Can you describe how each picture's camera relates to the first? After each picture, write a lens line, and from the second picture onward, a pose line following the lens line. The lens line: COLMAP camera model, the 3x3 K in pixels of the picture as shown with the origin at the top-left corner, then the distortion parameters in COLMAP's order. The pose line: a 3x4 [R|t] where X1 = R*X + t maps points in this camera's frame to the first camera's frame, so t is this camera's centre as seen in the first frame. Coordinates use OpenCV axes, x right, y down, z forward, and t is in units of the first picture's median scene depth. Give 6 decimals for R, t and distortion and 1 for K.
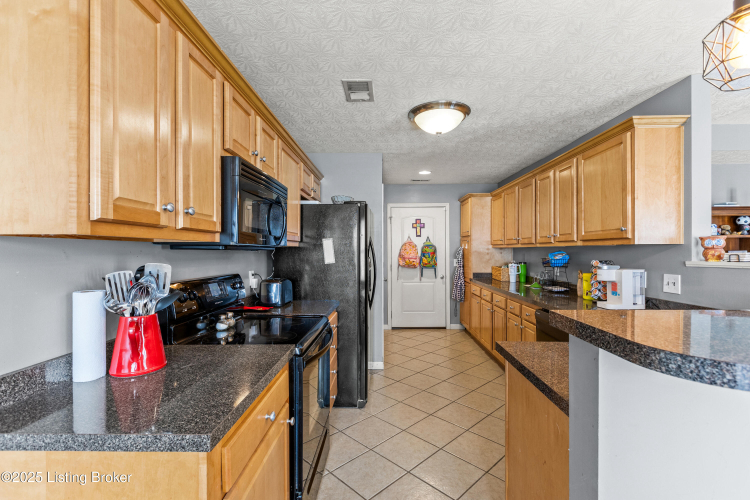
lens RADIAL K [[342.9, 0, 382.9], [0, 342.9, 248.8], [0, 0, 1]] dist [0.001189, 0.007426]
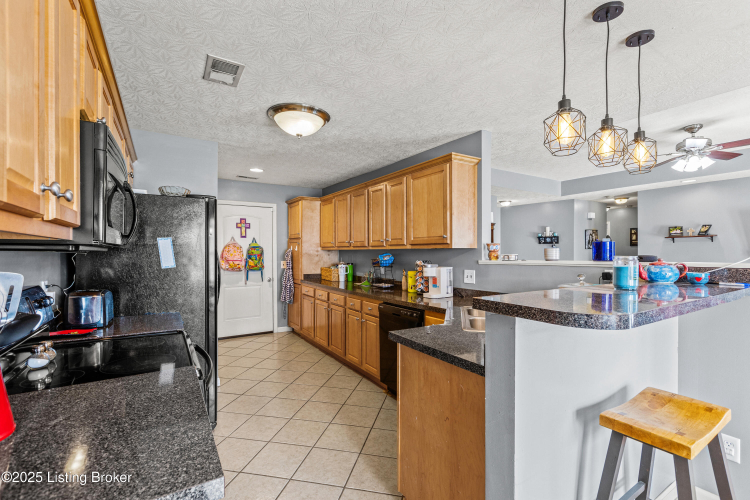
lens RADIAL K [[342.9, 0, 382.9], [0, 342.9, 248.8], [0, 0, 1]] dist [0.001189, 0.007426]
pose [[0.834355, 0.008164, 0.551167, -0.171281], [-0.005144, 0.999962, -0.007025, 0.000286], [-0.551203, 0.003026, 0.834365, 0.027695]]
